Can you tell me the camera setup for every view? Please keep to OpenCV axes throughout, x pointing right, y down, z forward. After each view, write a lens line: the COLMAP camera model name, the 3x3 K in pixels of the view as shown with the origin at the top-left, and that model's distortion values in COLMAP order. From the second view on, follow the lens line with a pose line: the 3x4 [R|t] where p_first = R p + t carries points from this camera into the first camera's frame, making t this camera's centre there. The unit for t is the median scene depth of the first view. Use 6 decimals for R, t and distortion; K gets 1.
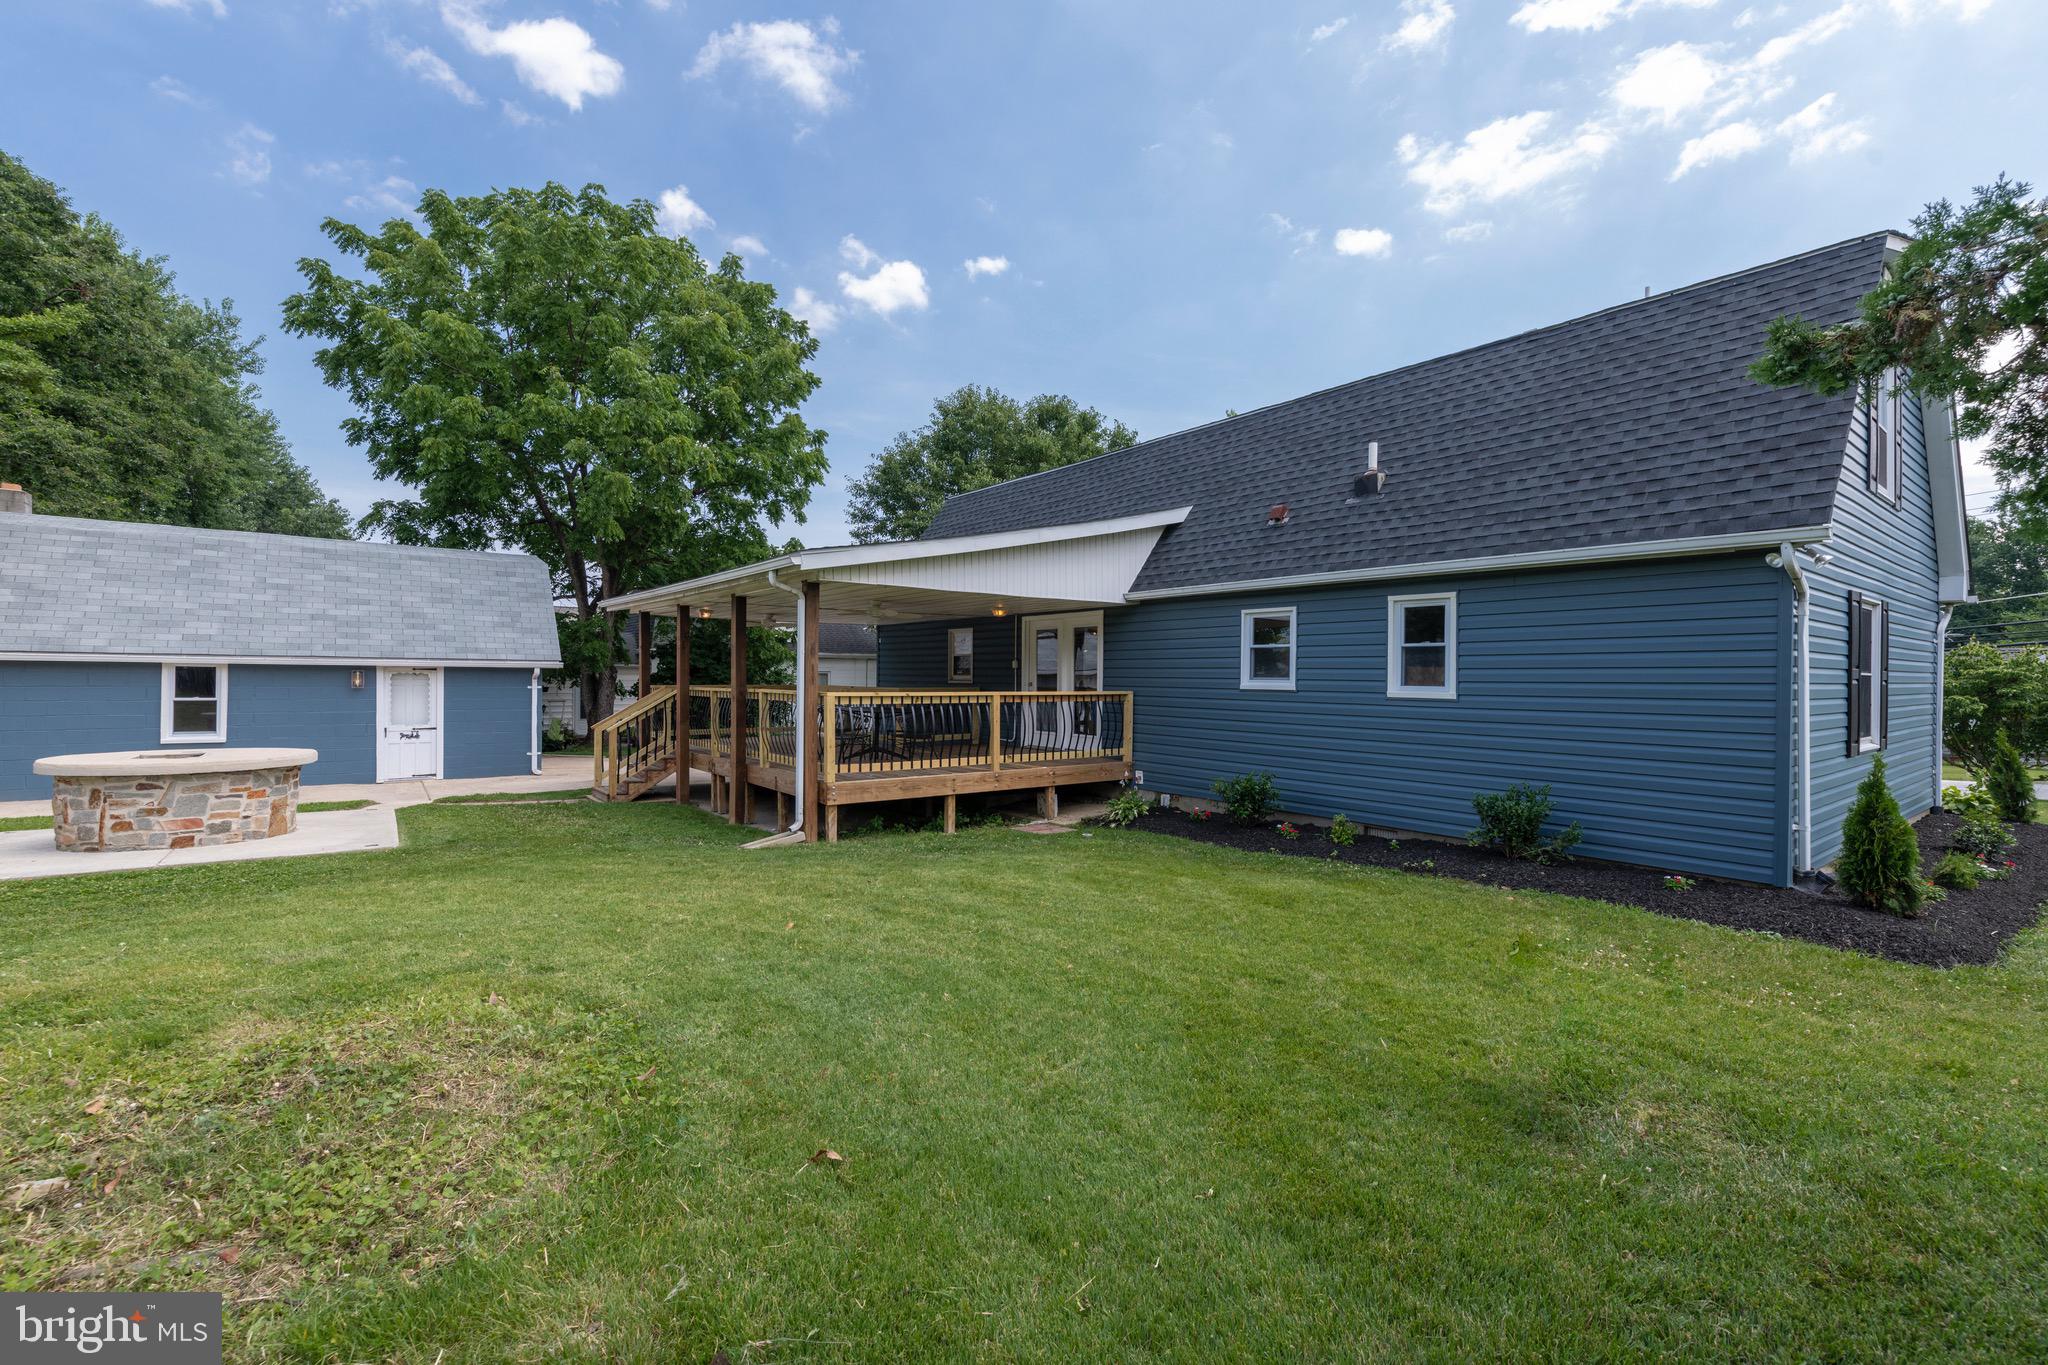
lens RADIAL K [[877.7, 0, 1037.9], [0, 877.7, 684.7], [0, 0, 1]] dist [-0.000763, -0.000409]
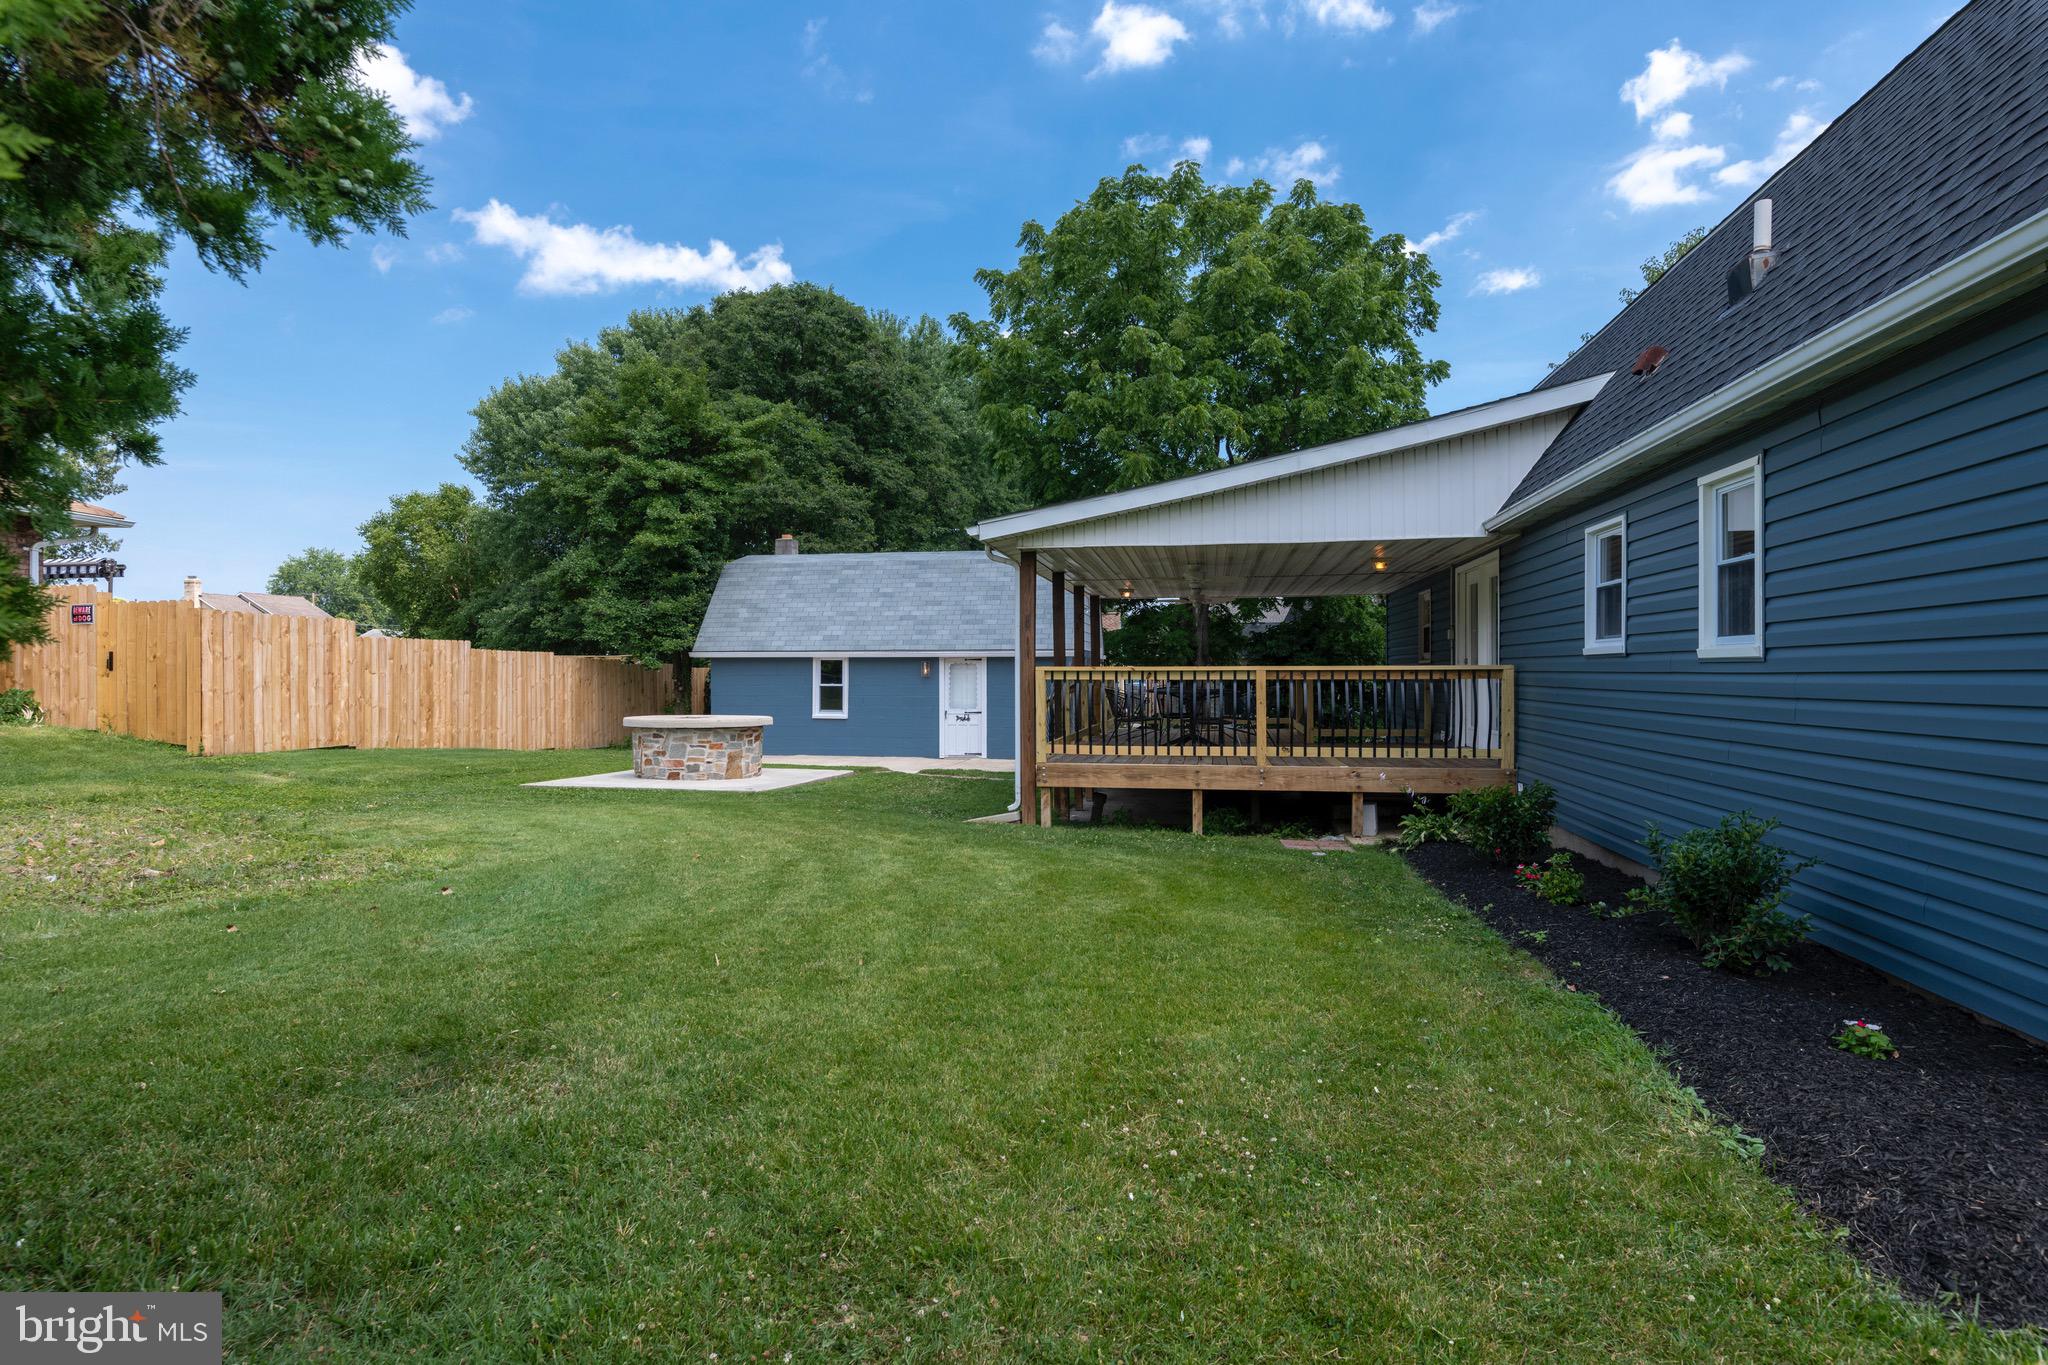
lens RADIAL K [[1069.0, 0, 1026.2], [0, 1069.0, 675.2], [0, 0, 1]] dist [-0.006007, -0.000171]
pose [[0.670809, -0.009929, -0.741564, 0.431190], [0.001060, 0.999922, -0.012430, 0.023170], [0.741630, 0.007552, 0.670767, 0.158067]]
